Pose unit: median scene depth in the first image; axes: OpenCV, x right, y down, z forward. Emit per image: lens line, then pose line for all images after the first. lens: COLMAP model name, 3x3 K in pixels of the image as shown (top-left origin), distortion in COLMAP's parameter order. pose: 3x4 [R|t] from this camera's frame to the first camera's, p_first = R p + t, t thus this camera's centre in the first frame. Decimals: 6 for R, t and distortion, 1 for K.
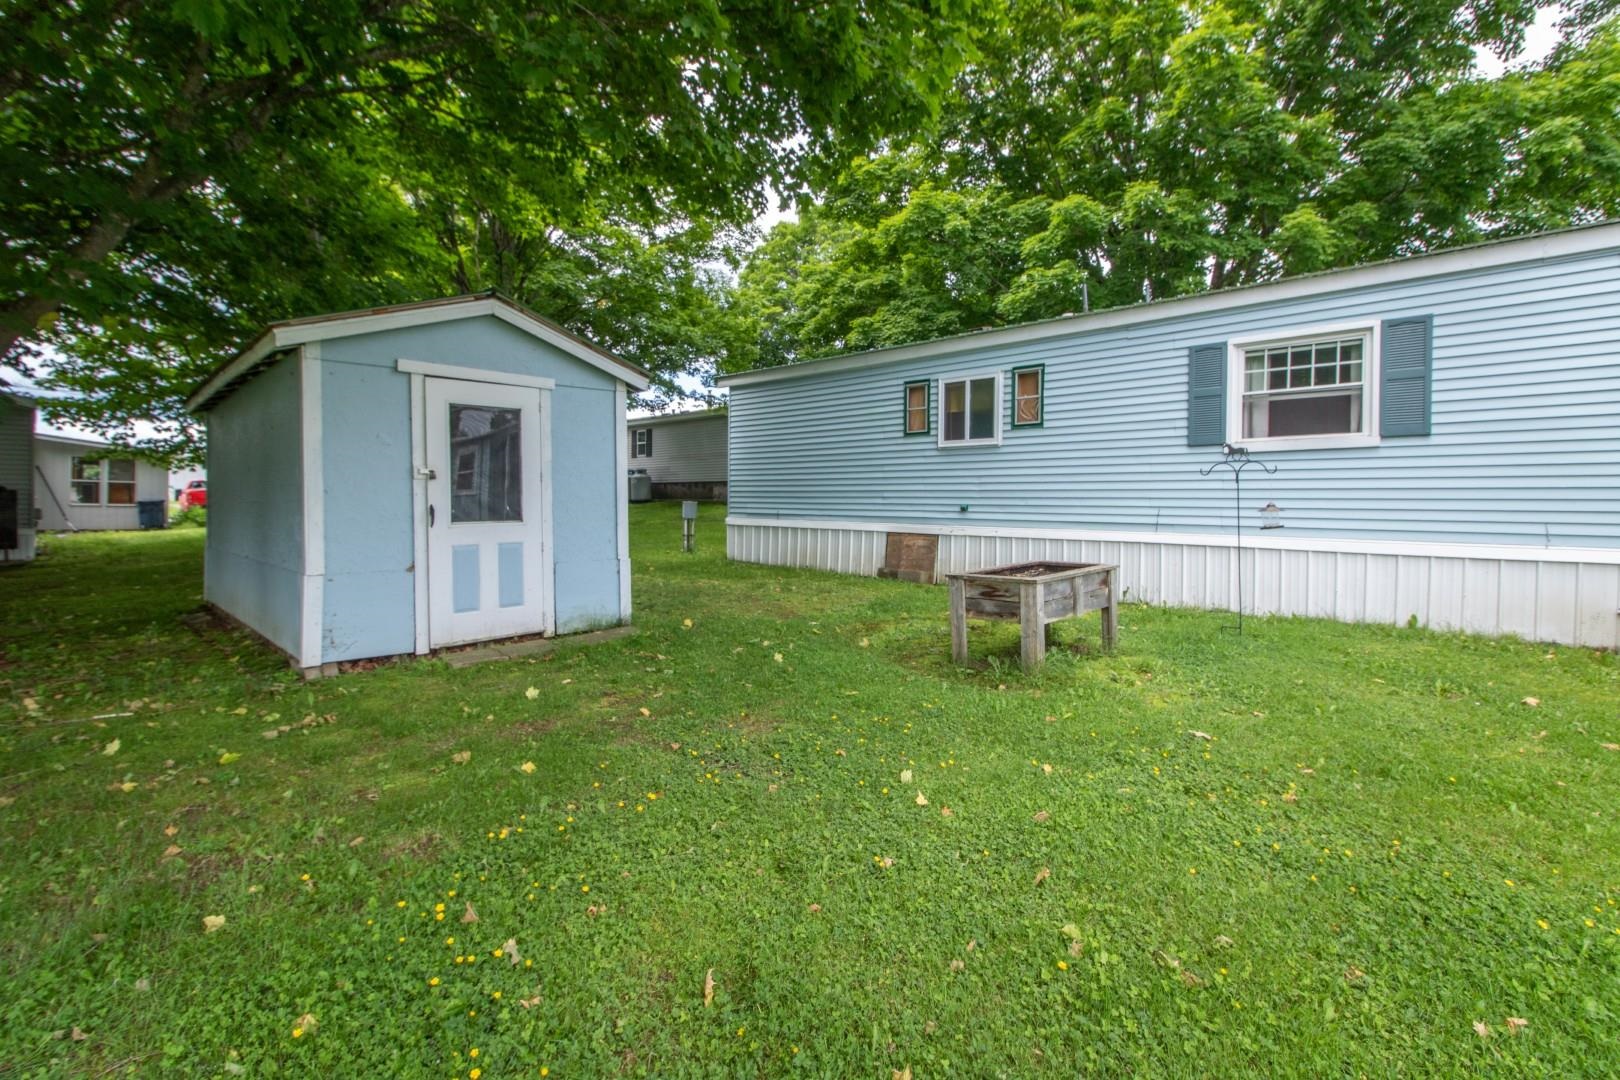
lens RADIAL K [[761.5, 0, 814.8], [0, 761.5, 505.9], [0, 0, 1]] dist [0.006862, 0.000949]
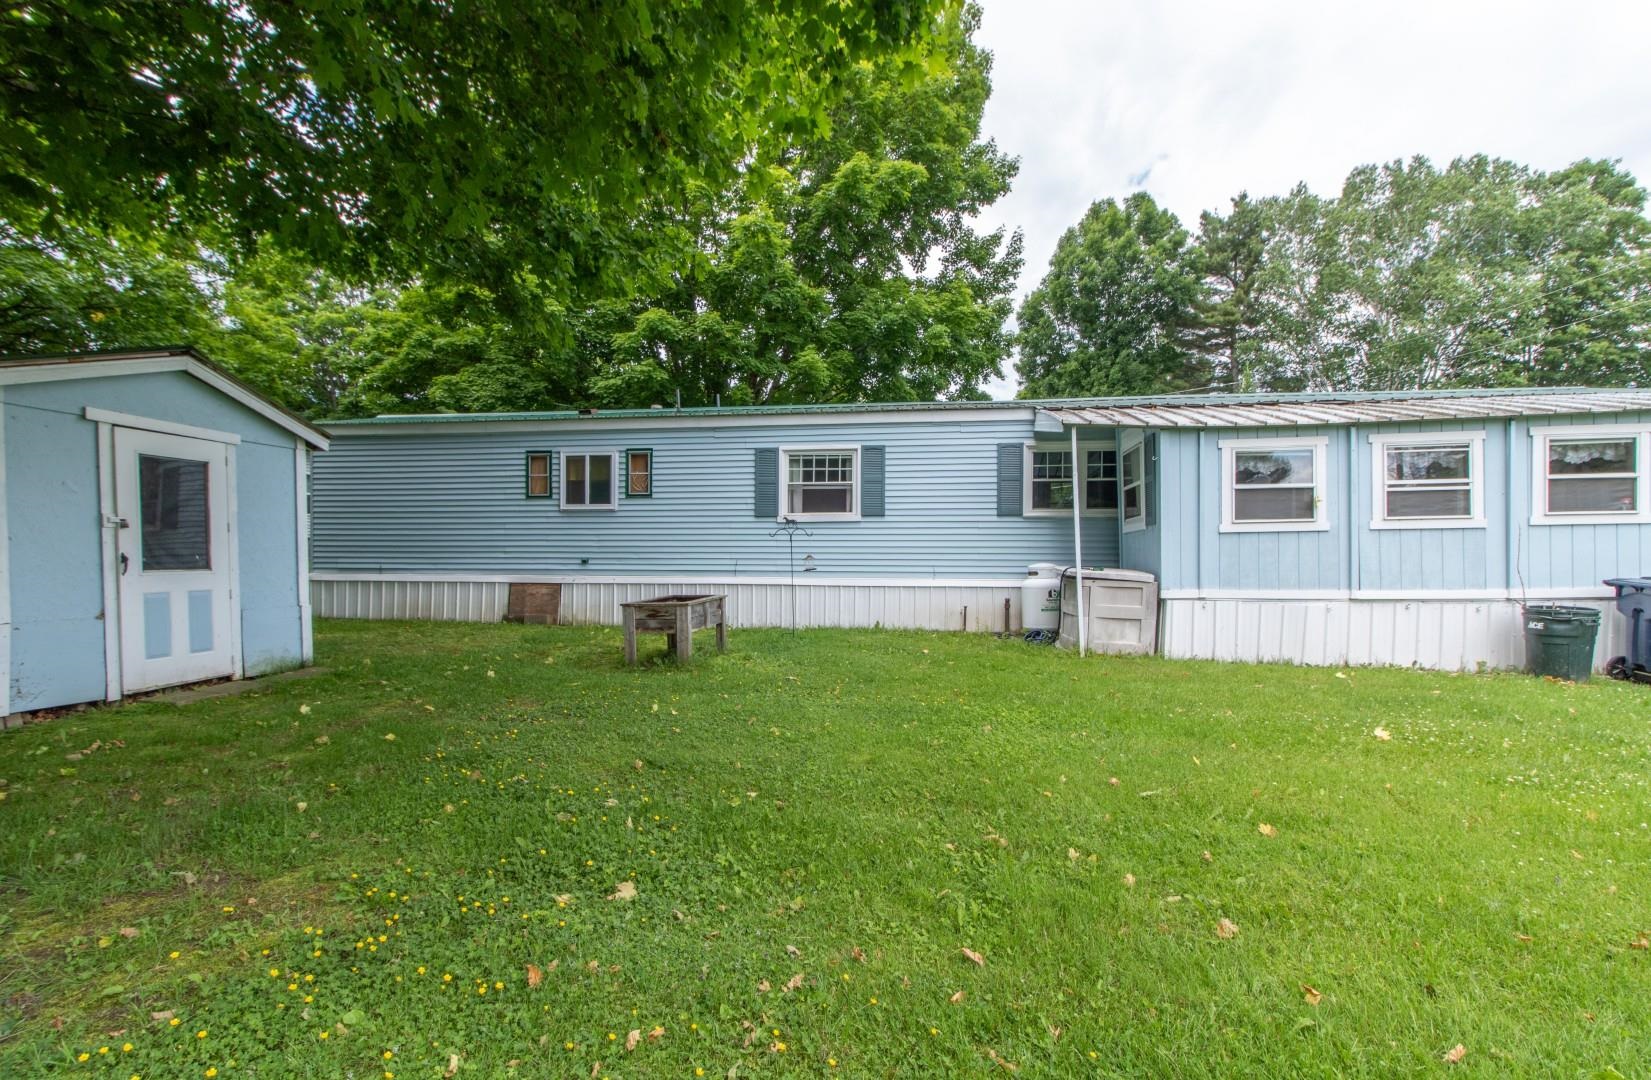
lens RADIAL K [[786.7, 0, 826.7], [0, 786.7, 548.9], [0, 0, 1]] dist [0.000679, 0.000087]
pose [[0.819028, 0.008254, 0.573694, -0.284963], [0.004408, 0.999776, -0.020677, 0.016137], [-0.573736, 0.019464, 0.818809, -0.334820]]
